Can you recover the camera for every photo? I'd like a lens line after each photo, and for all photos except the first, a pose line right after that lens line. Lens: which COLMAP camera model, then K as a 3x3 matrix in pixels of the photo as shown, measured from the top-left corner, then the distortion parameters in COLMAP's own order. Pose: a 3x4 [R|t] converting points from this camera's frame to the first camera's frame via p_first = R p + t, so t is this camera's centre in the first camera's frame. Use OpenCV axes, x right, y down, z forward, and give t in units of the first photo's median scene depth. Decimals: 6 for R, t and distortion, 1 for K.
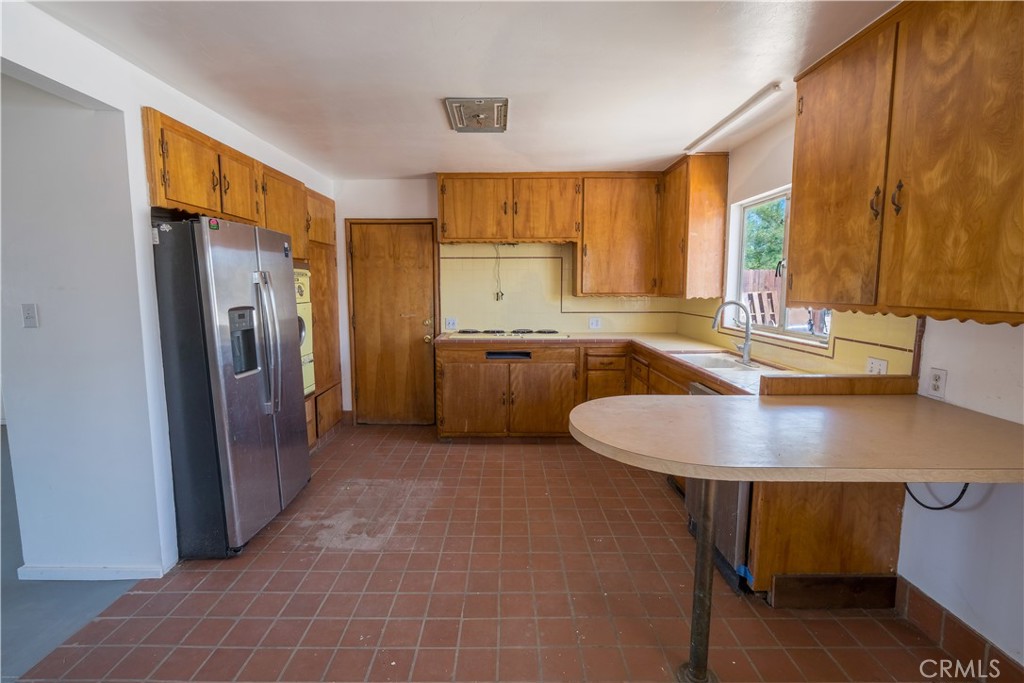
lens RADIAL K [[454.2, 0, 498.2], [0, 454.2, 337.3], [0, 0, 1]] dist [-0.003449, -0.000125]
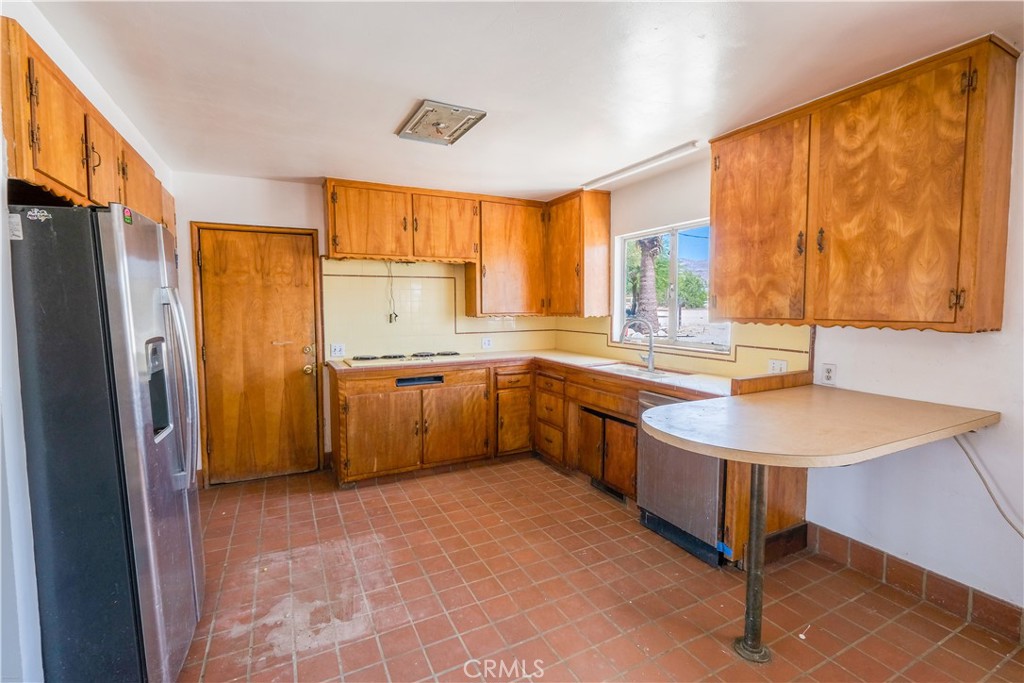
lens RADIAL K [[454.2, 0, 498.2], [0, 454.2, 337.3], [0, 0, 1]] dist [-0.003449, -0.000125]
pose [[0.892659, -0.034316, 0.449424, -0.329709], [0.055108, 0.997926, -0.033260, -0.013016], [-0.447351, 0.054457, 0.892699, 0.123438]]
